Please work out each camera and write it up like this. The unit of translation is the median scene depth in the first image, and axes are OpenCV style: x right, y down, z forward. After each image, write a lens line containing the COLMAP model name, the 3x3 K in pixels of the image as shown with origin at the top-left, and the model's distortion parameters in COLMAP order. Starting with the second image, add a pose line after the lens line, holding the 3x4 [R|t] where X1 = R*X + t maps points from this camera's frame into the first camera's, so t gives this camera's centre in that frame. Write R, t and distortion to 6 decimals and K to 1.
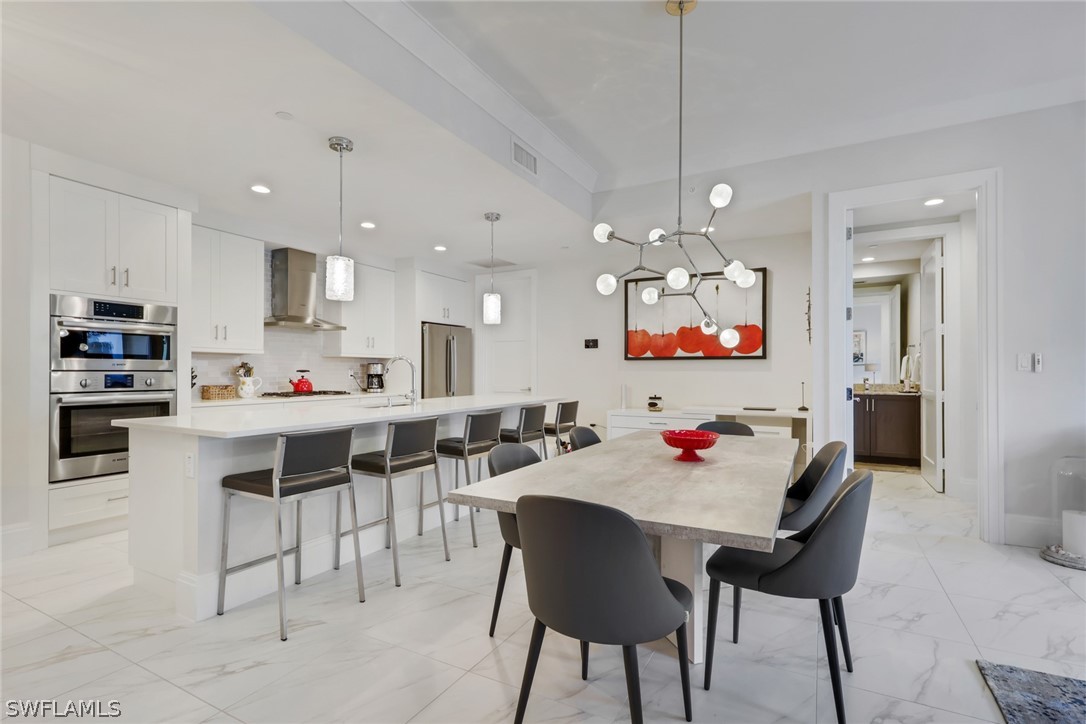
lens RADIAL K [[510.3, 0, 543.6], [0, 510.3, 370.9], [0, 0, 1]] dist [-0.001971, -0.000267]
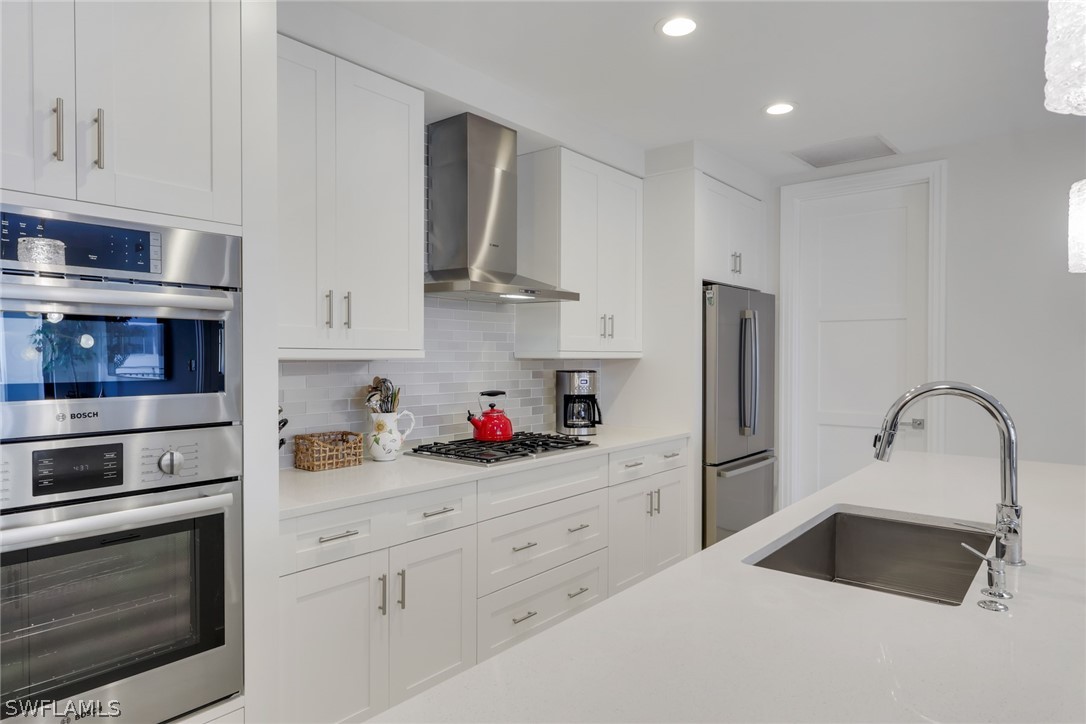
lens RADIAL K [[663.5, 0, 543.0], [0, 663.5, 362.0], [0, 0, 1]] dist [0.002969, 0.001163]
pose [[0.981133, 0.000722, -0.193334, -0.335506], [0.001121, 0.999955, 0.009423, -0.034917], [0.193332, -0.009462, 0.981088, 0.464209]]
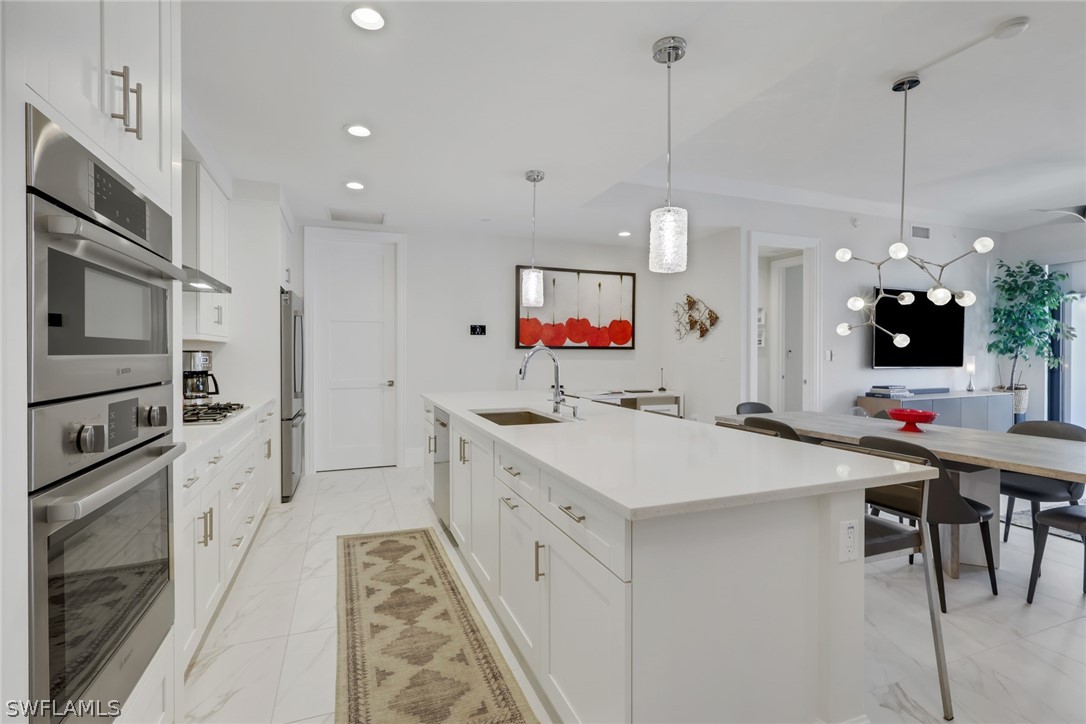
lens RADIAL K [[506.8, 0, 543.0], [0, 506.8, 362.0], [0, 0, 1]] dist [-0.001365, -0.000343]
pose [[0.648498, -0.013692, 0.761093, -0.647692], [-0.001391, 0.999815, 0.019171, -0.017513], [-0.761215, -0.013491, 0.648359, 0.411497]]
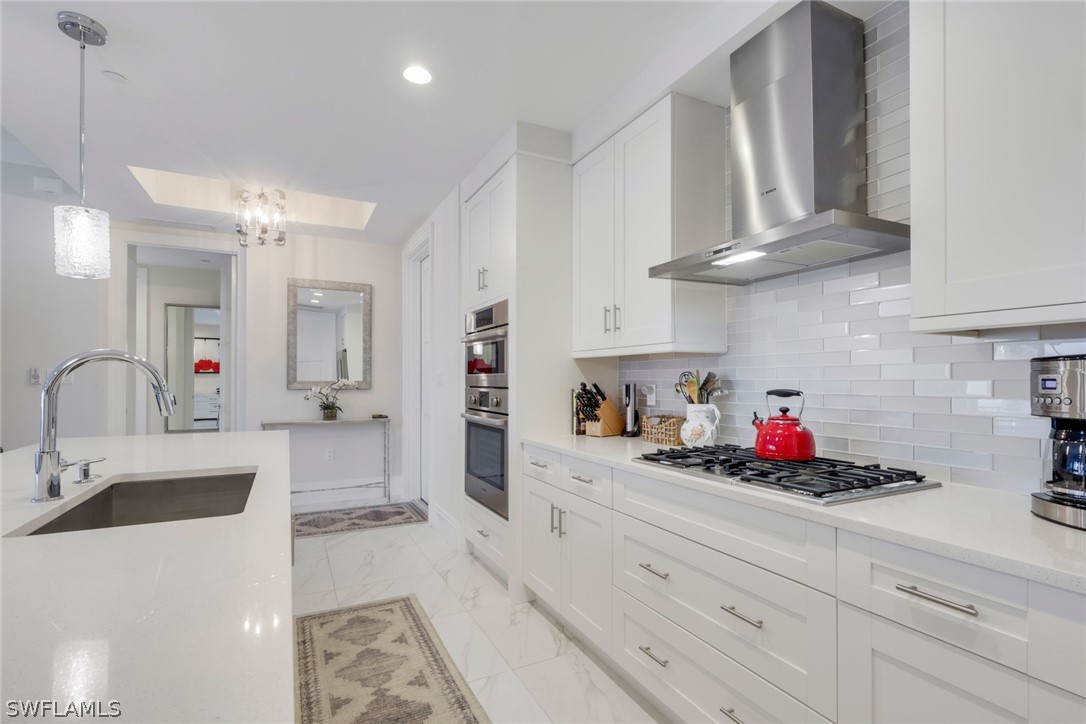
lens RADIAL K [[510.3, 0, 543.6], [0, 510.3, 370.9], [0, 0, 1]] dist [-0.001971, -0.000267]
pose [[-0.575356, -0.014758, -0.817770, -0.128135], [-0.001752, 0.999857, -0.016812, -0.008739], [0.817901, -0.008240, -0.575300, 1.126313]]
